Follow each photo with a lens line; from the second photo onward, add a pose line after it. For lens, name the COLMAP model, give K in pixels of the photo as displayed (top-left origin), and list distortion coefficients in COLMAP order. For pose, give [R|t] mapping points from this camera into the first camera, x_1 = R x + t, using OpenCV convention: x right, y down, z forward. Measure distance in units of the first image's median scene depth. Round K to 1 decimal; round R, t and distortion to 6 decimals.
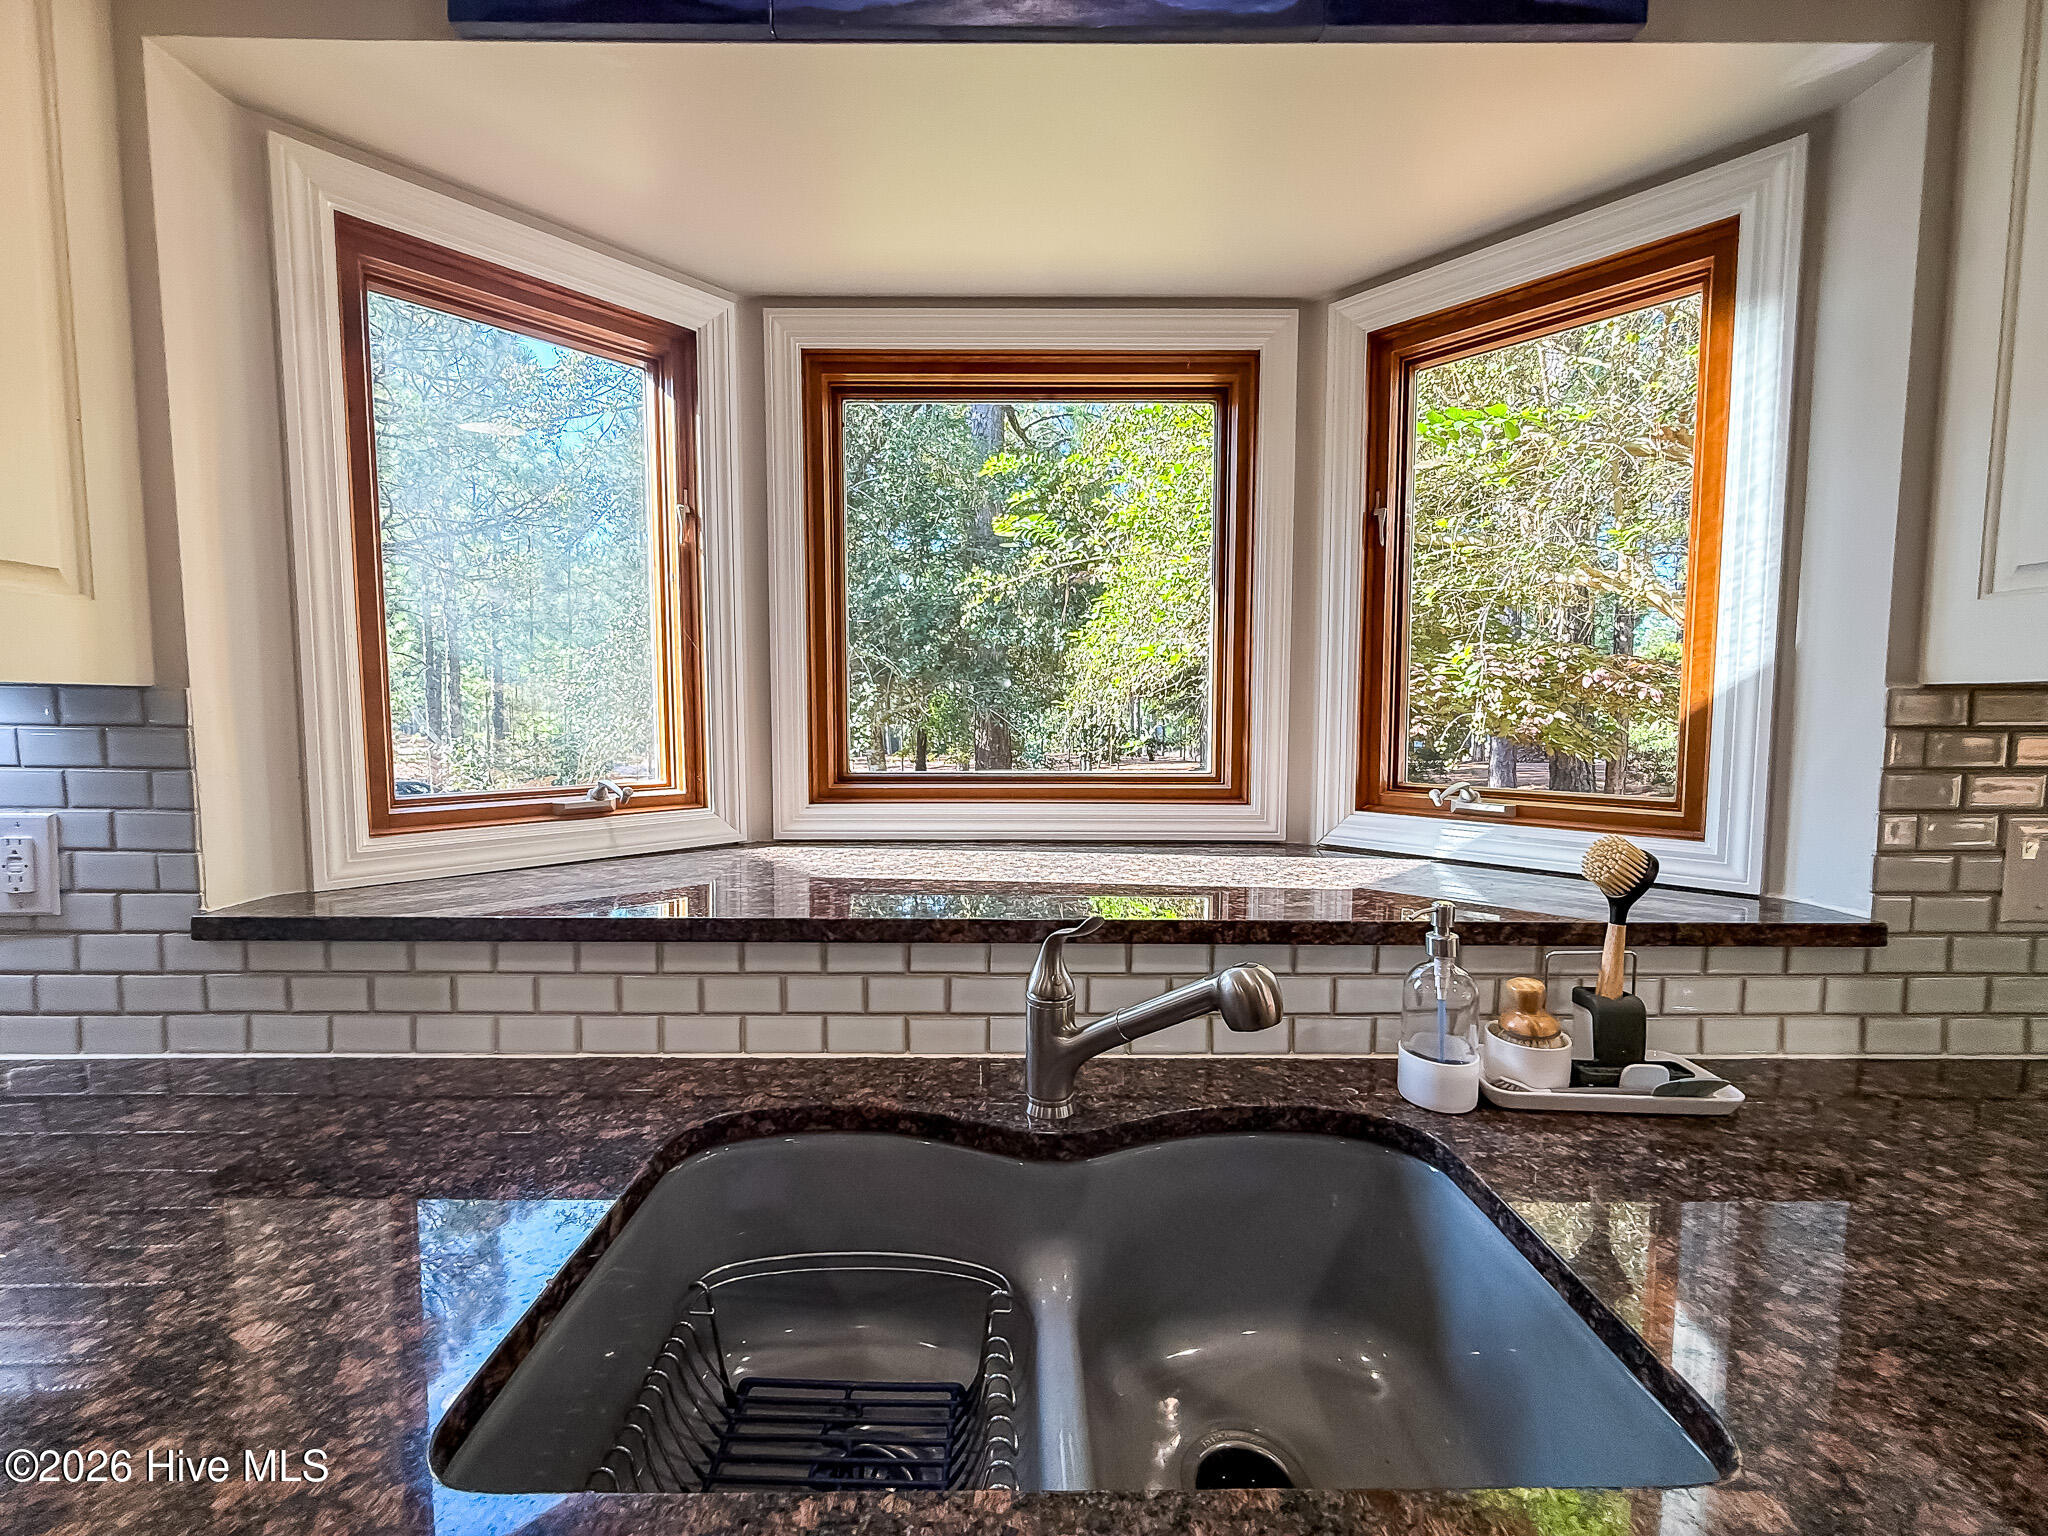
lens RADIAL K [[815.5, 0, 1020.0], [0, 815.5, 766.3], [0, 0, 1]] dist [-0.000475, 0.000259]
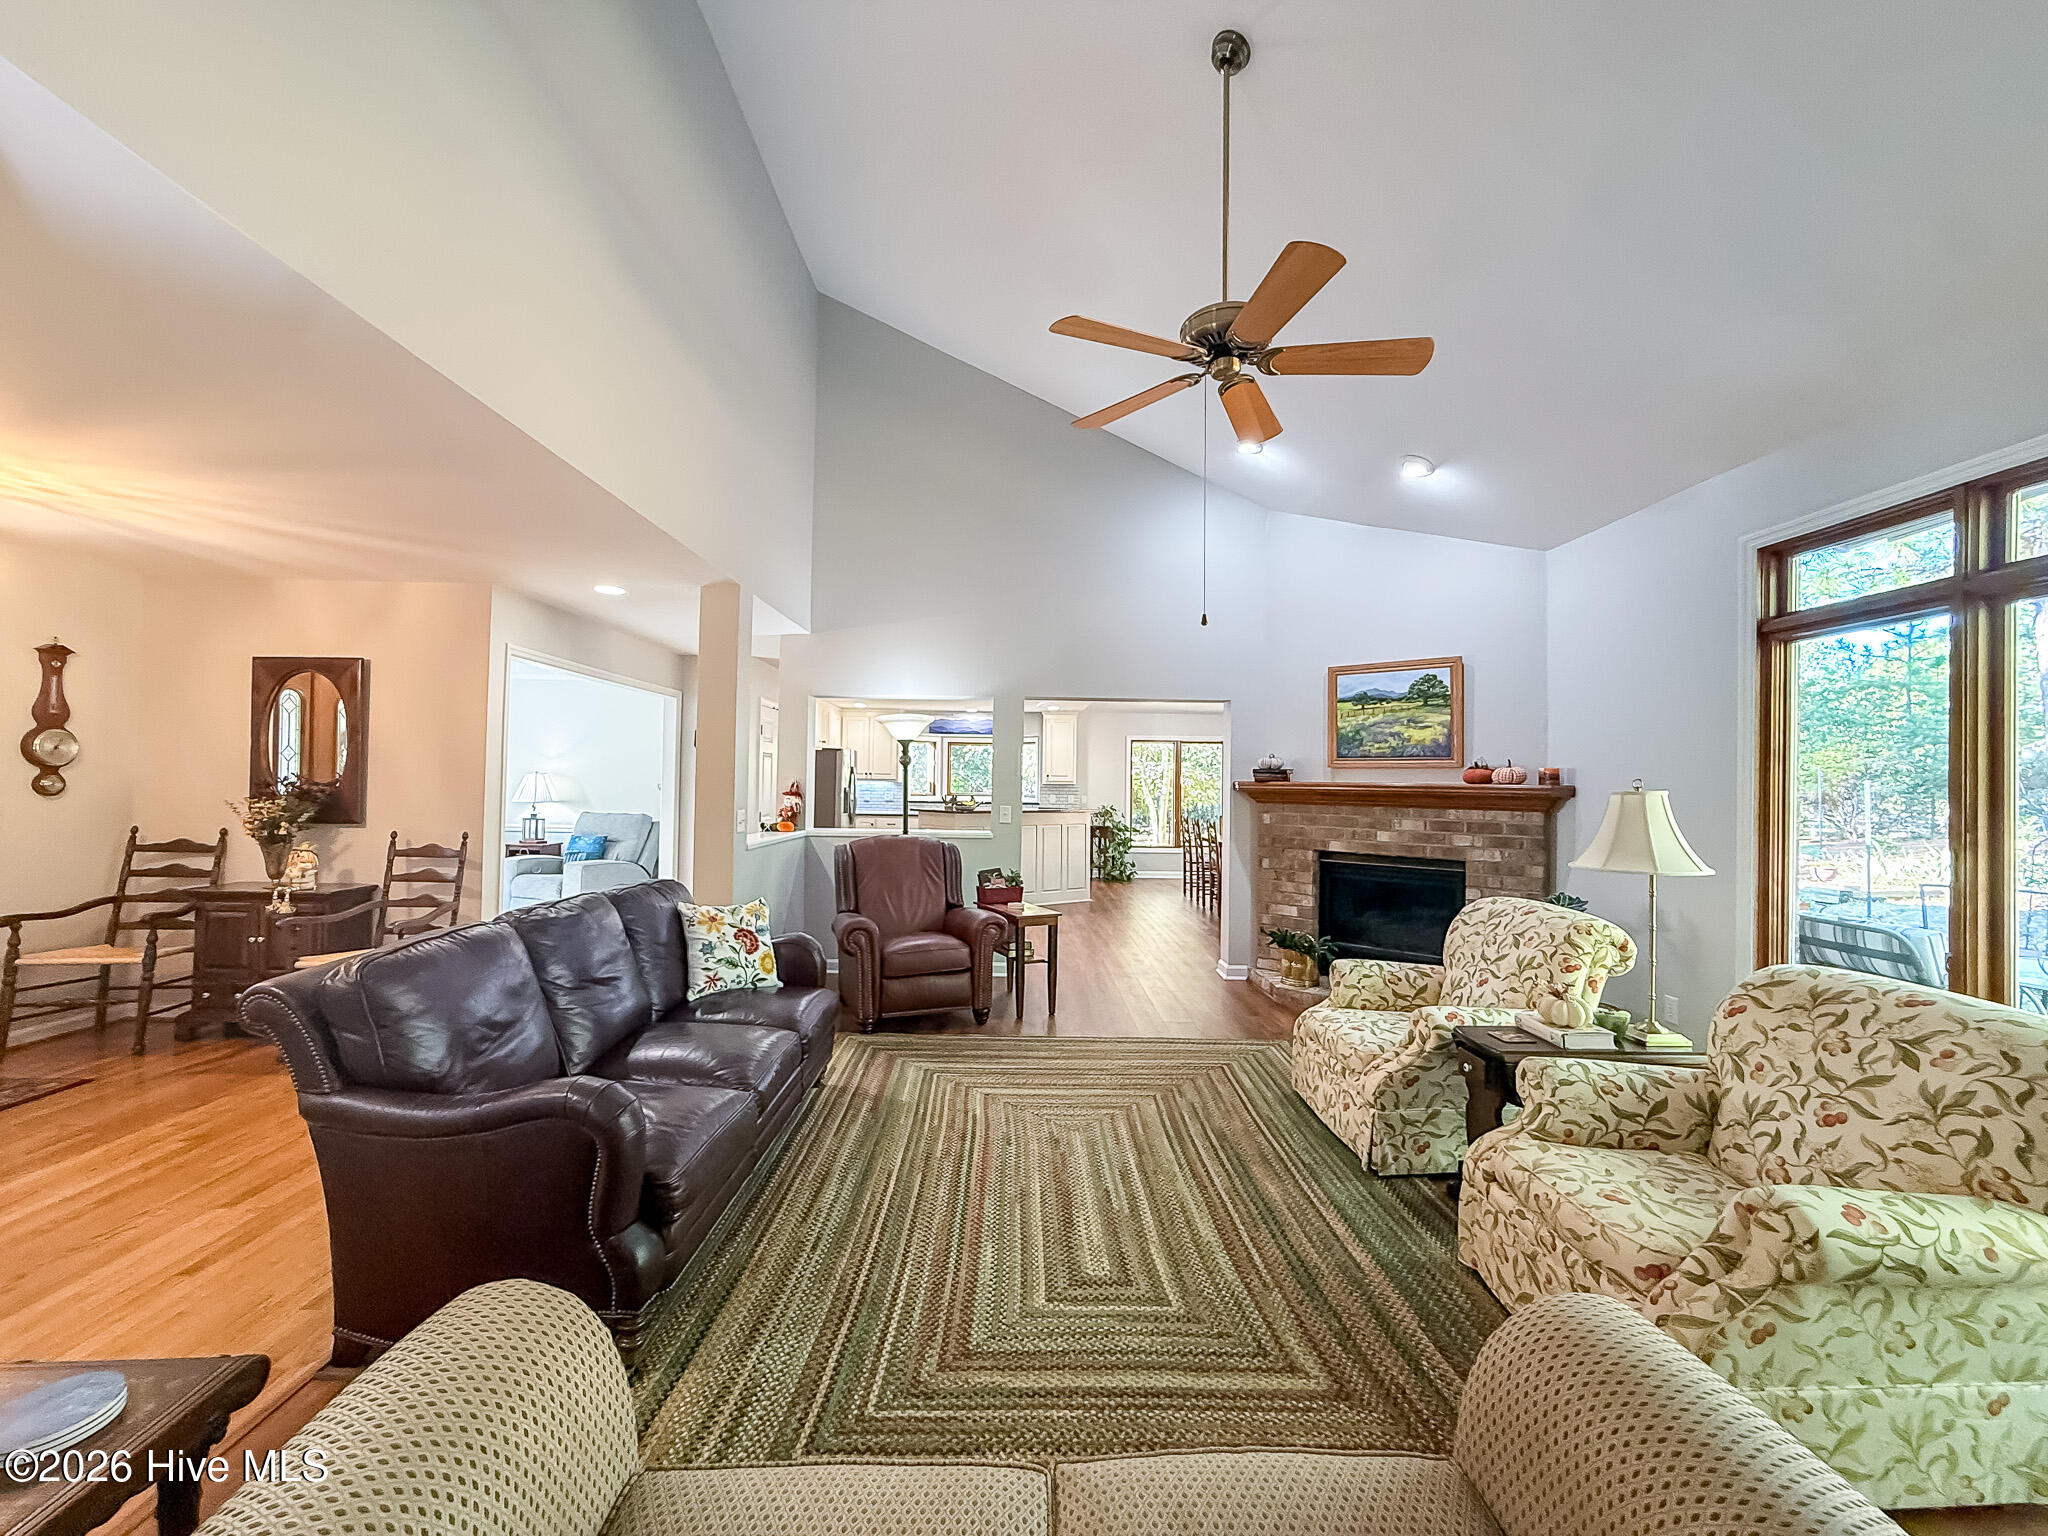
lens RADIAL K [[824.3, 0, 1015.7], [0, 824.3, 768.3], [0, 0, 1]] dist [-0.025130, 0.014297]
pose [[0.999909, 0.011970, -0.006240, 0.509949], [-0.012469, 0.996099, -0.087352, 0.514746], [0.005170, 0.087422, 0.996158, -7.741175]]
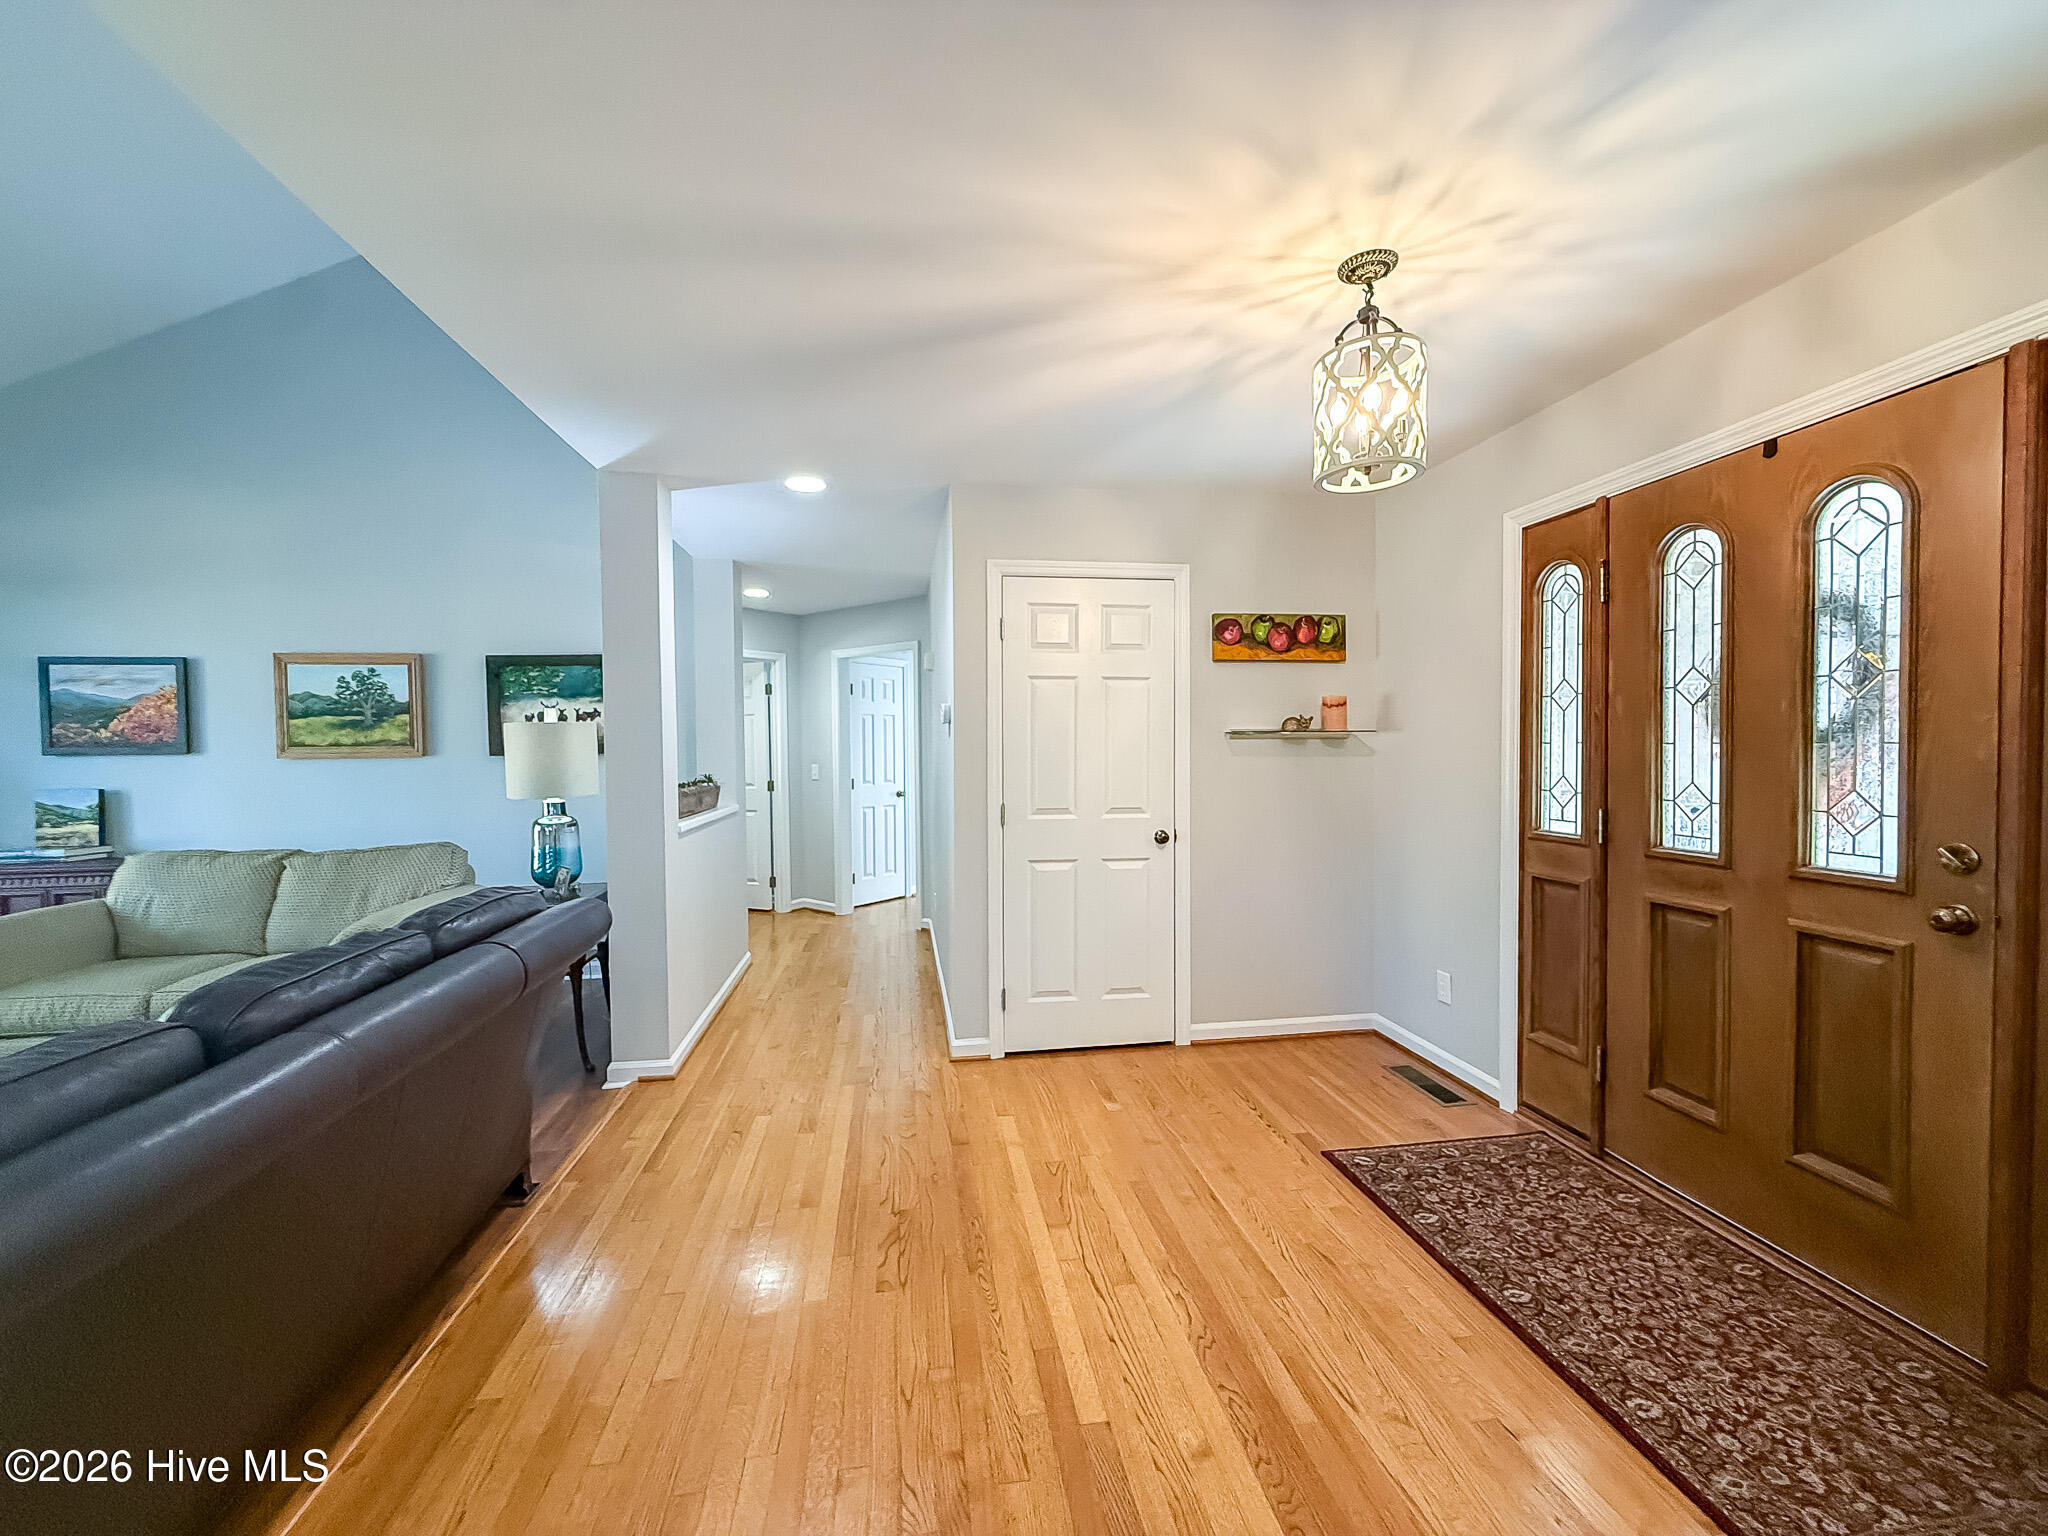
lens RADIAL K [[815.5, 0, 1020.0], [0, 815.5, 766.3], [0, 0, 1]] dist [-0.000475, 0.000259]
pose [[-0.990166, 0.010493, -0.139504, -1.329172], [-0.001988, 0.996027, 0.089030, 0.332348], [0.139884, 0.088431, -0.986211, -4.657398]]
